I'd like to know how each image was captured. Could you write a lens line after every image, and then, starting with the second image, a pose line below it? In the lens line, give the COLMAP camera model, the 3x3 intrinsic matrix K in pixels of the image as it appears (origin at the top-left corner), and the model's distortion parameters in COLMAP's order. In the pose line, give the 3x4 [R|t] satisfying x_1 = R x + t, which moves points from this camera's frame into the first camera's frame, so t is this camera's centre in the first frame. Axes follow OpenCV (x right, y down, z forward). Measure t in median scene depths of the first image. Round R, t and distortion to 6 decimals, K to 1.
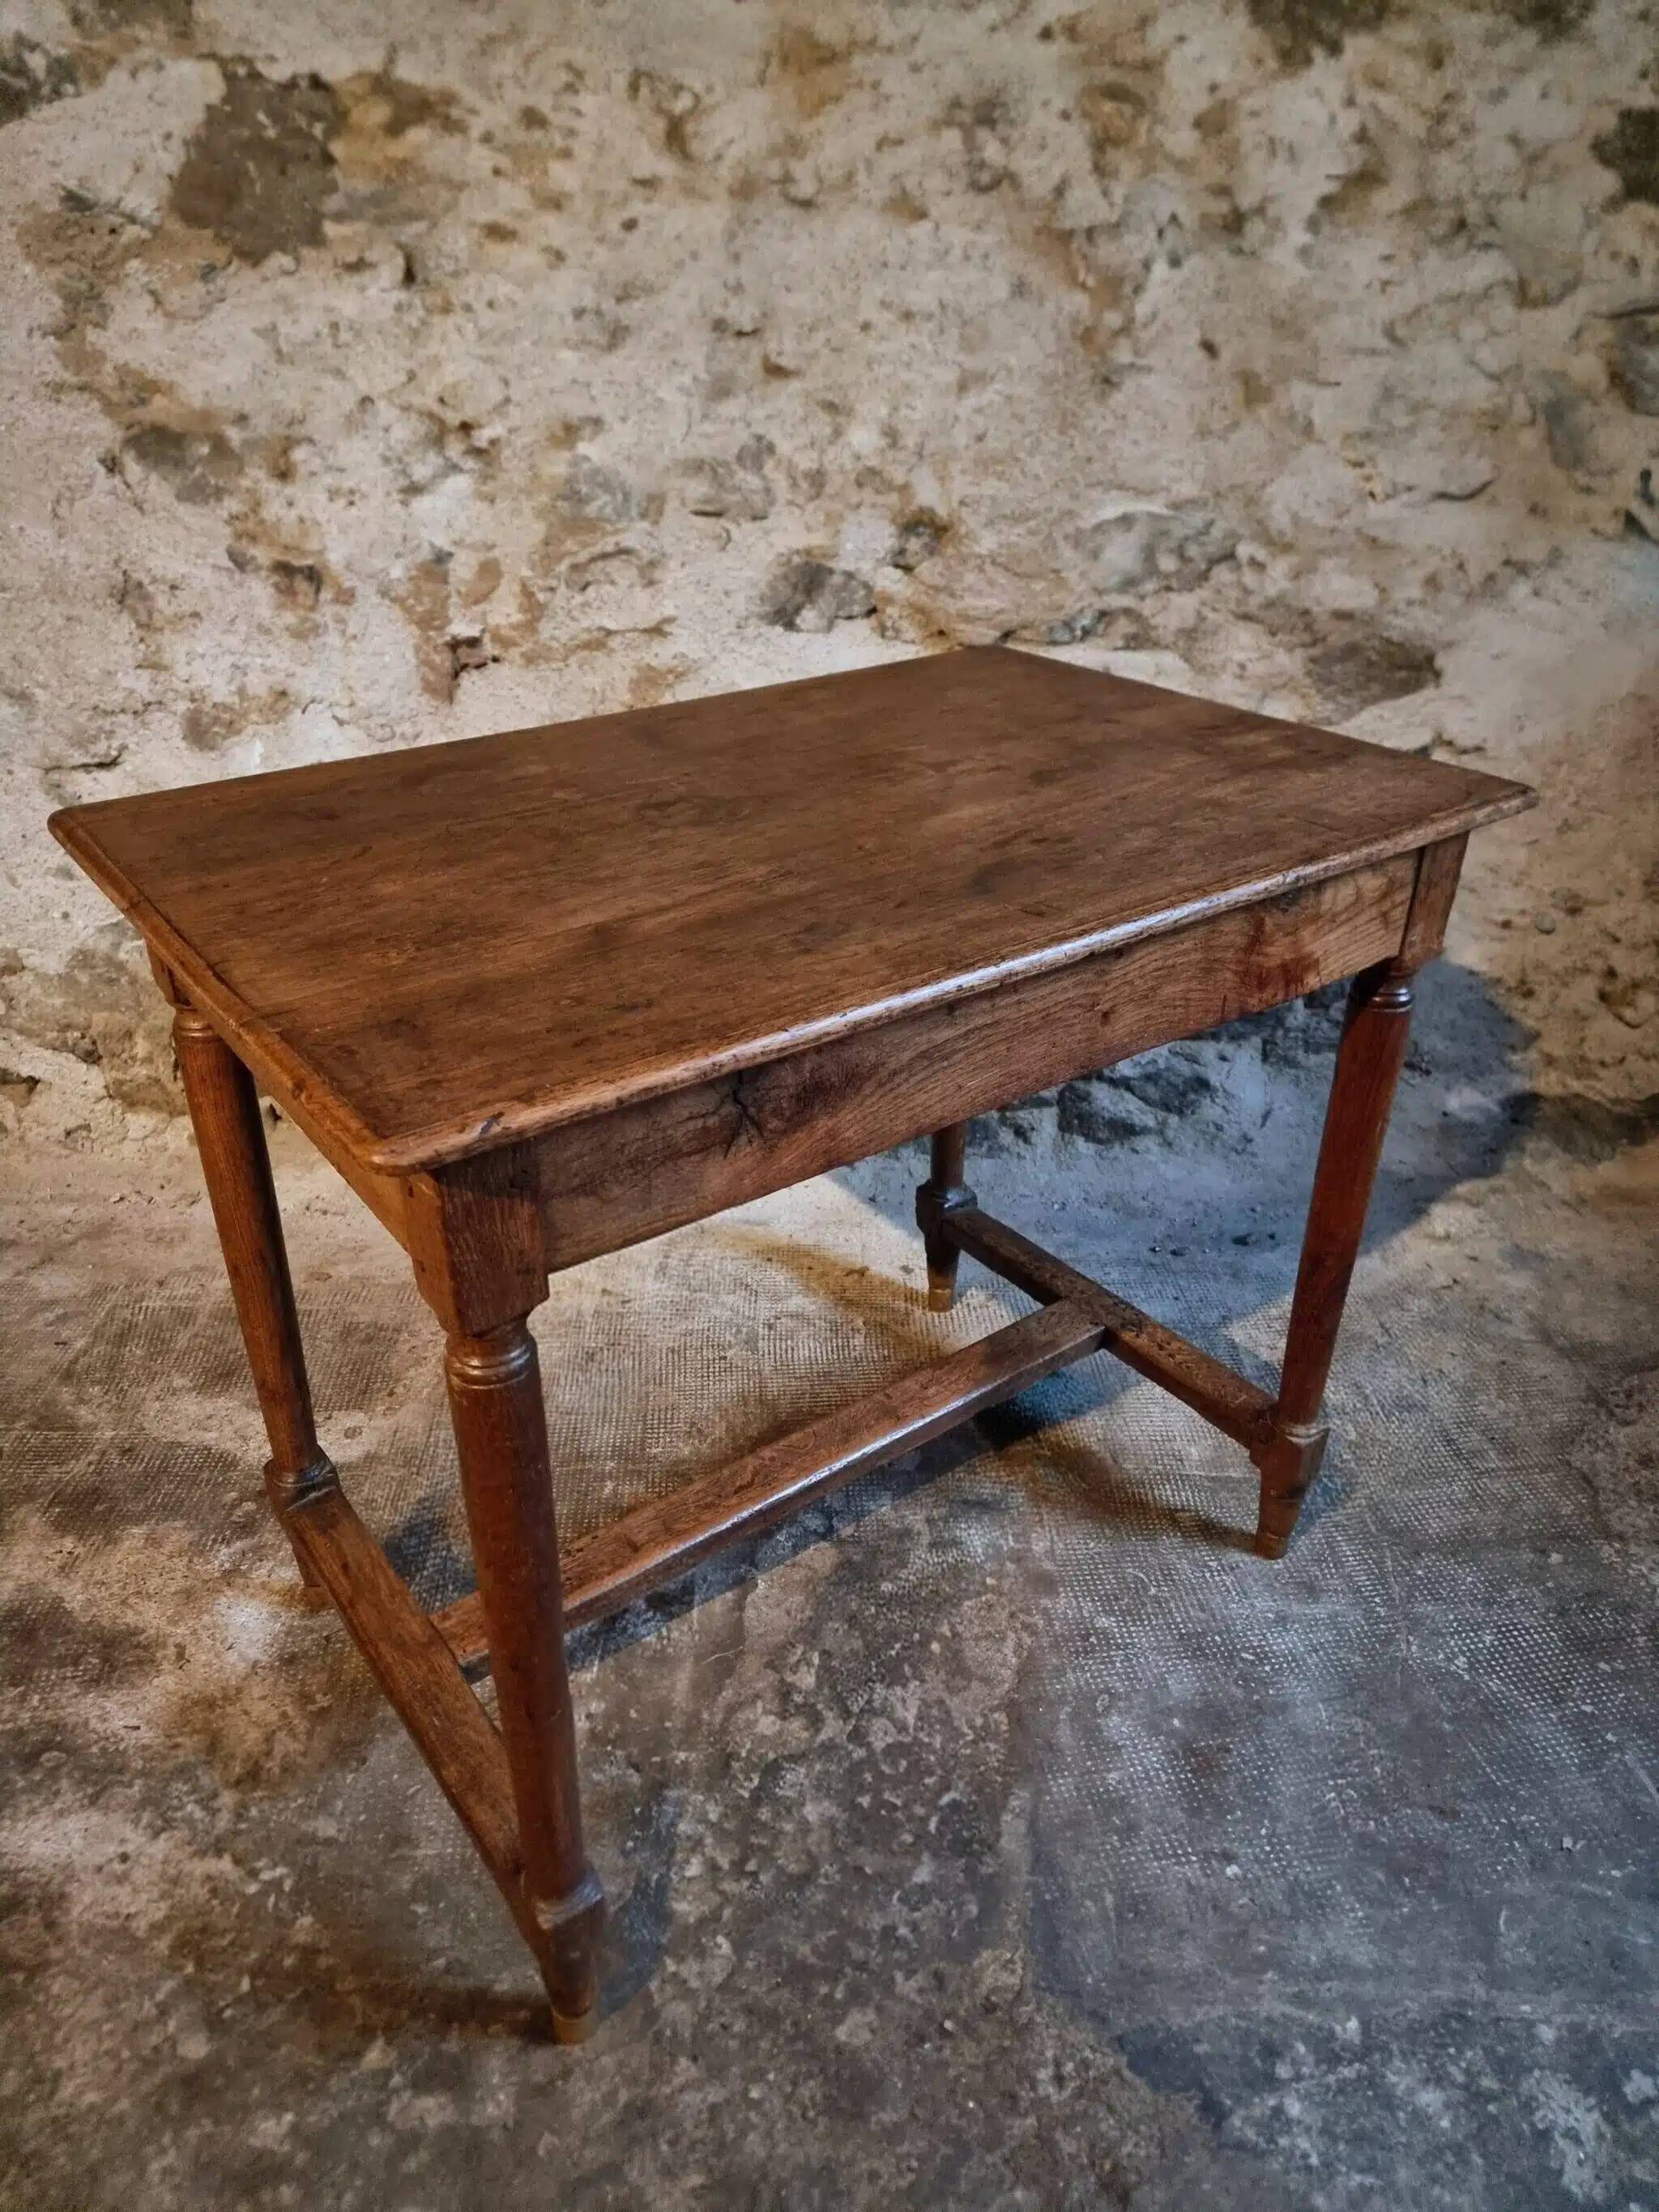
lens RADIAL K [[1550.6, 0, 795.7], [0, 1550.6, 1126.2], [0, 0, 1]] dist [0.062777, -0.059799]
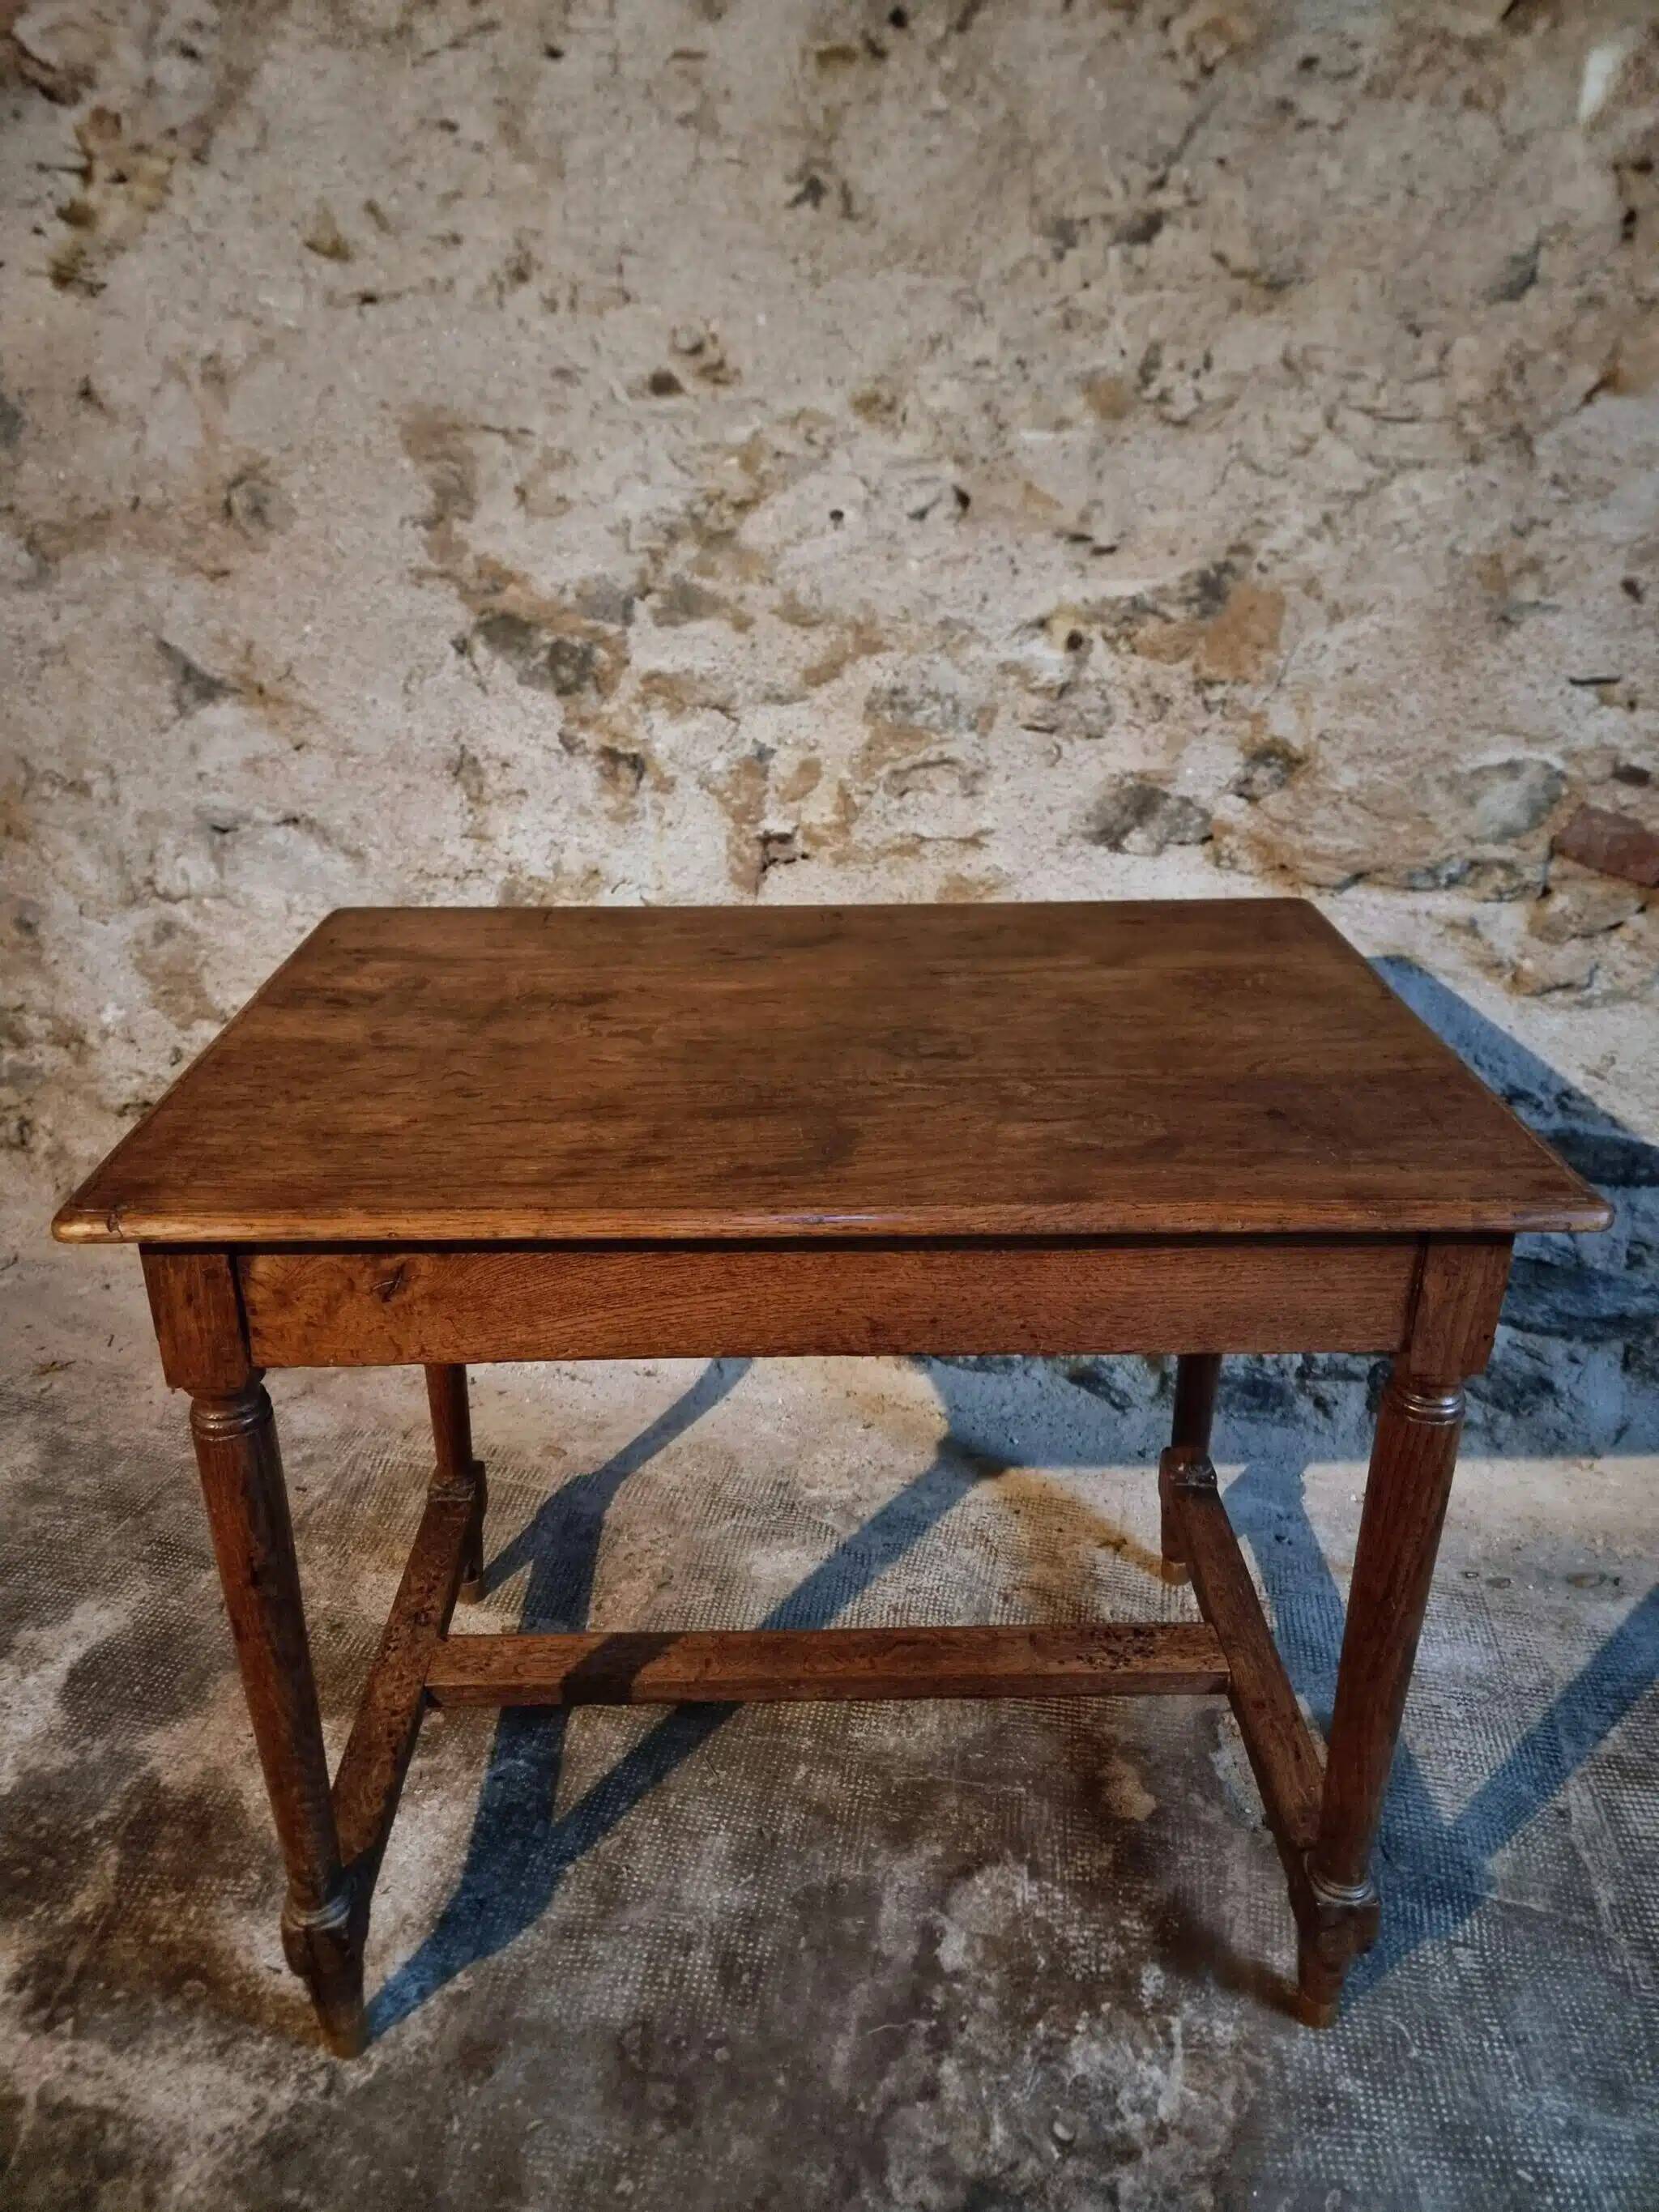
lens RADIAL K [[1549.9, 0, 813.5], [0, 1549.9, 1106.6], [0, 0, 1]] dist [0.065095, -0.064861]
pose [[0.974399, 0.113027, -0.194347, 0.019322], [-0.124090, 0.991219, -0.045687, -0.105065], [0.187476, 0.068633, 0.979868, 0.066700]]
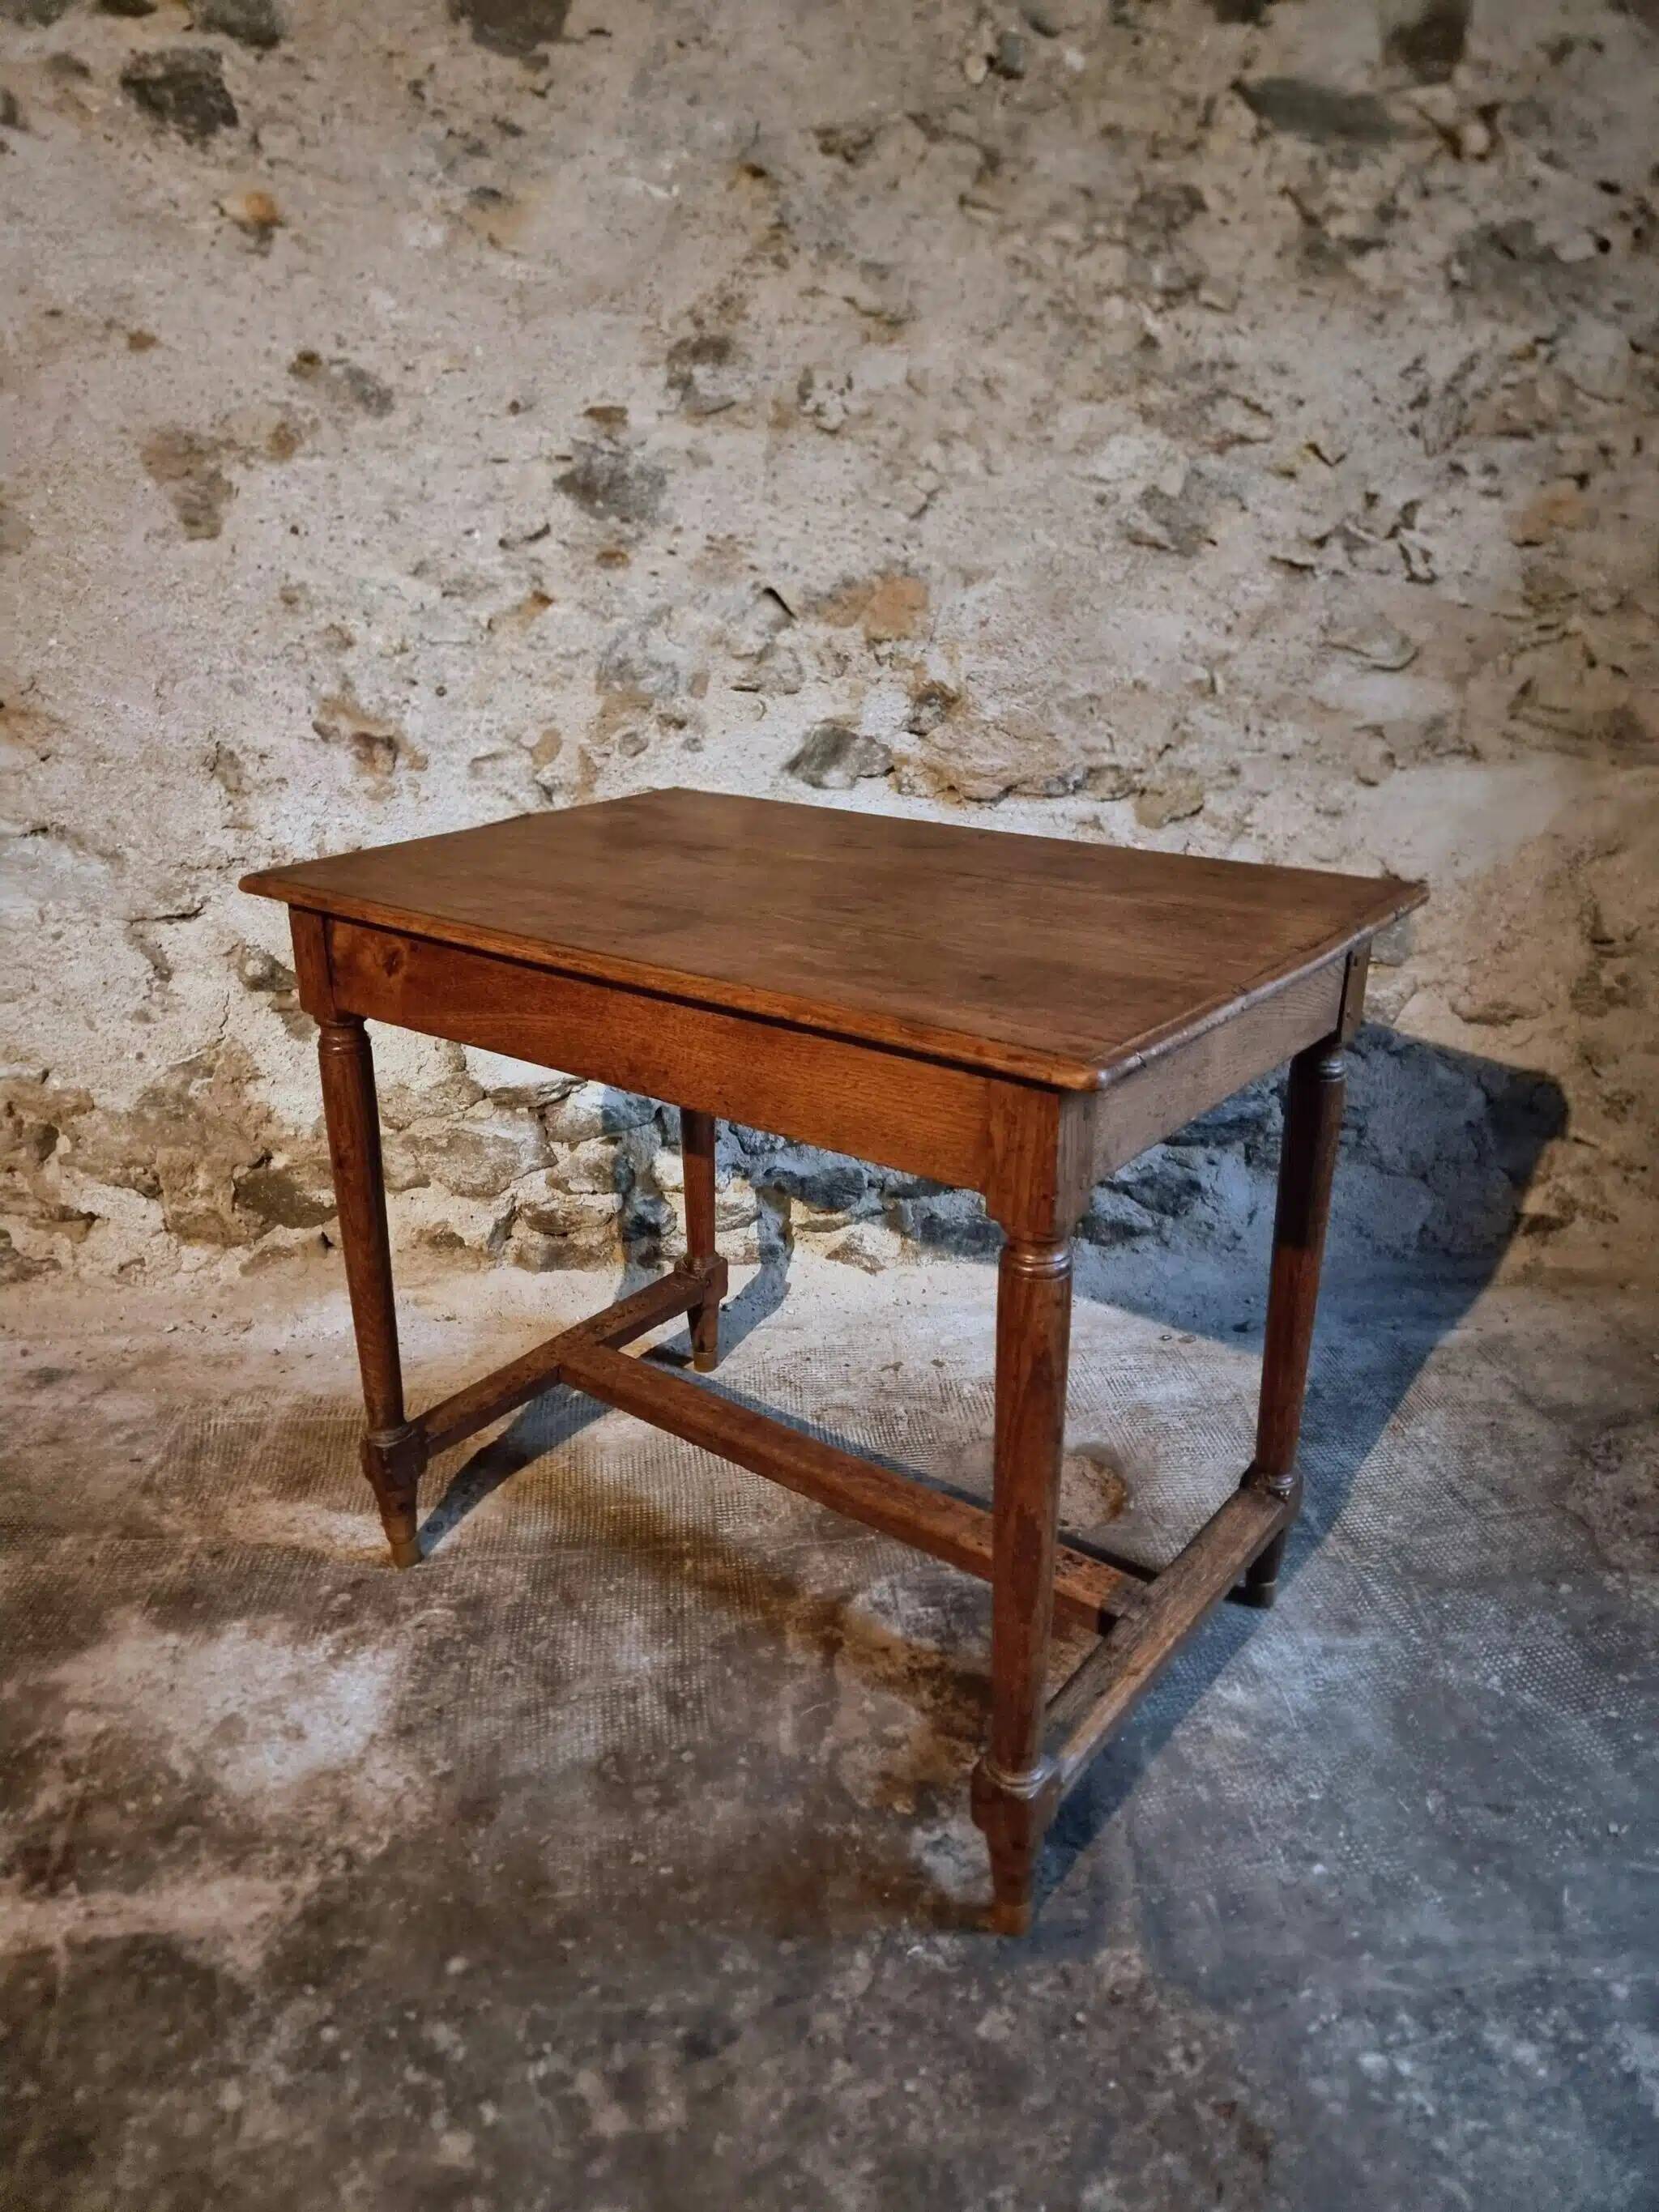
lens RADIAL K [[1541.6, 0, 804.2], [0, 1541.6, 1111.1], [0, 0, 1]] dist [0.076635, -0.074554]
pose [[0.997835, -0.023777, 0.061315, -0.090511], [0.031263, 0.991766, -0.124192, 0.054716], [-0.057857, 0.125840, 0.990362, -0.081275]]
